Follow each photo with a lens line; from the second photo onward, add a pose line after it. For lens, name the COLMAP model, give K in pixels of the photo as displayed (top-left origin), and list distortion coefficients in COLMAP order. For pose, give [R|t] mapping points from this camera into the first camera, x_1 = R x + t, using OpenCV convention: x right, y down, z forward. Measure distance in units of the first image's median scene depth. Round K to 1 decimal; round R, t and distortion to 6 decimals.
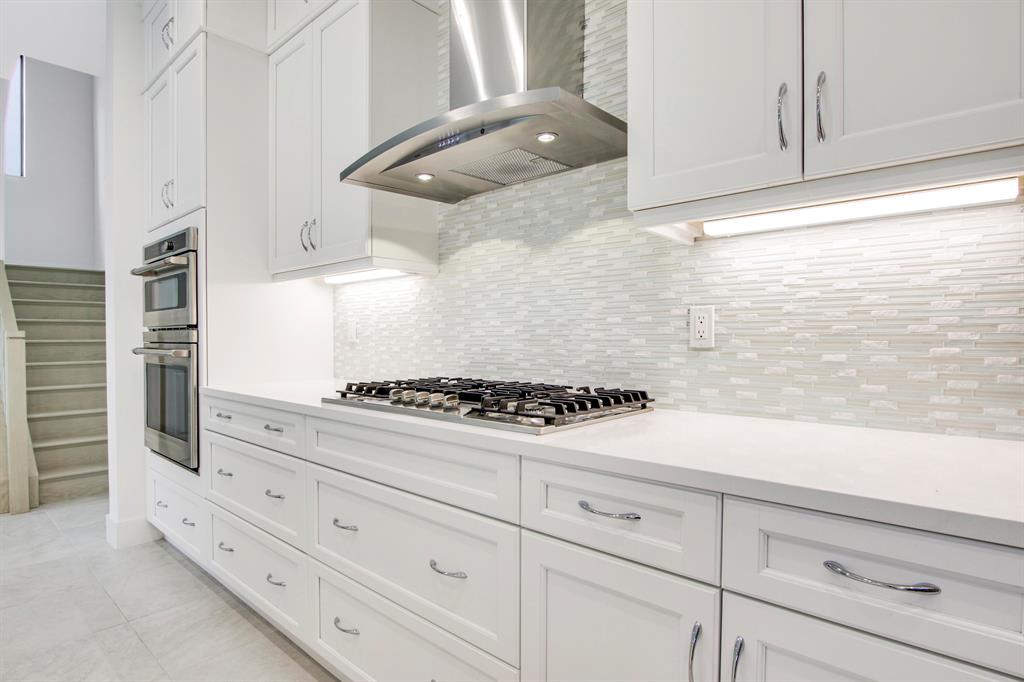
lens RADIAL K [[538.5, 0, 514.6], [0, 538.5, 346.8], [0, 0, 1]] dist [-0.019481, 0.004229]
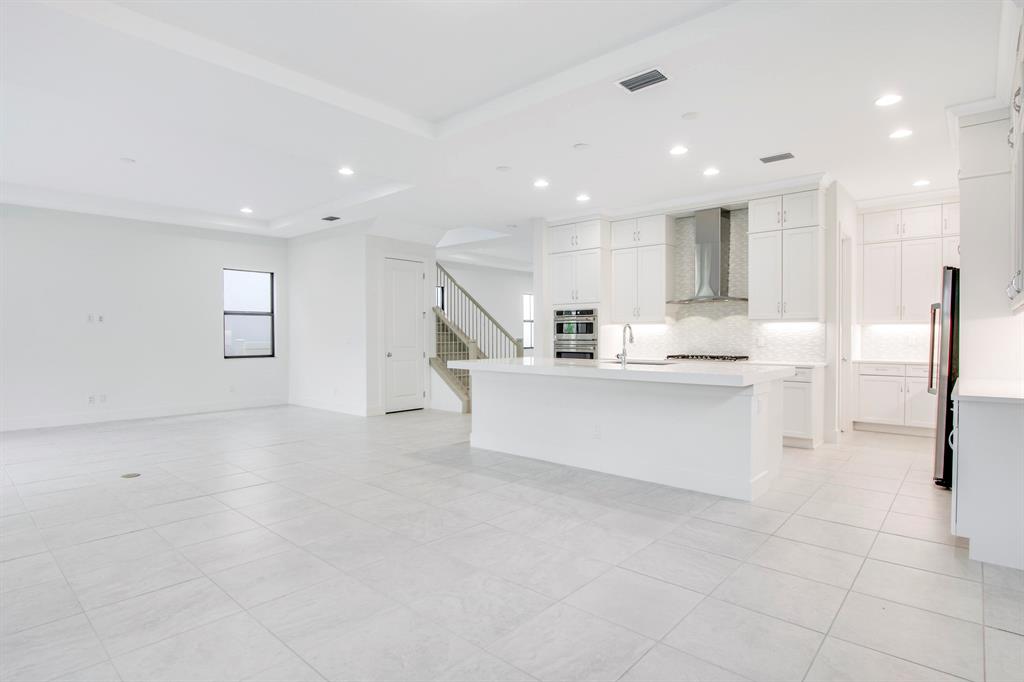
lens RADIAL K [[538.5, 0, 507.8], [0, 538.5, 343.5], [0, 0, 1]] dist [-0.019481, 0.004229]
pose [[0.999996, -0.001537, -0.002379, -1.478627], [0.001548, 0.999989, 0.004400, -0.038733], [0.002373, -0.004404, 0.999987, -2.943438]]
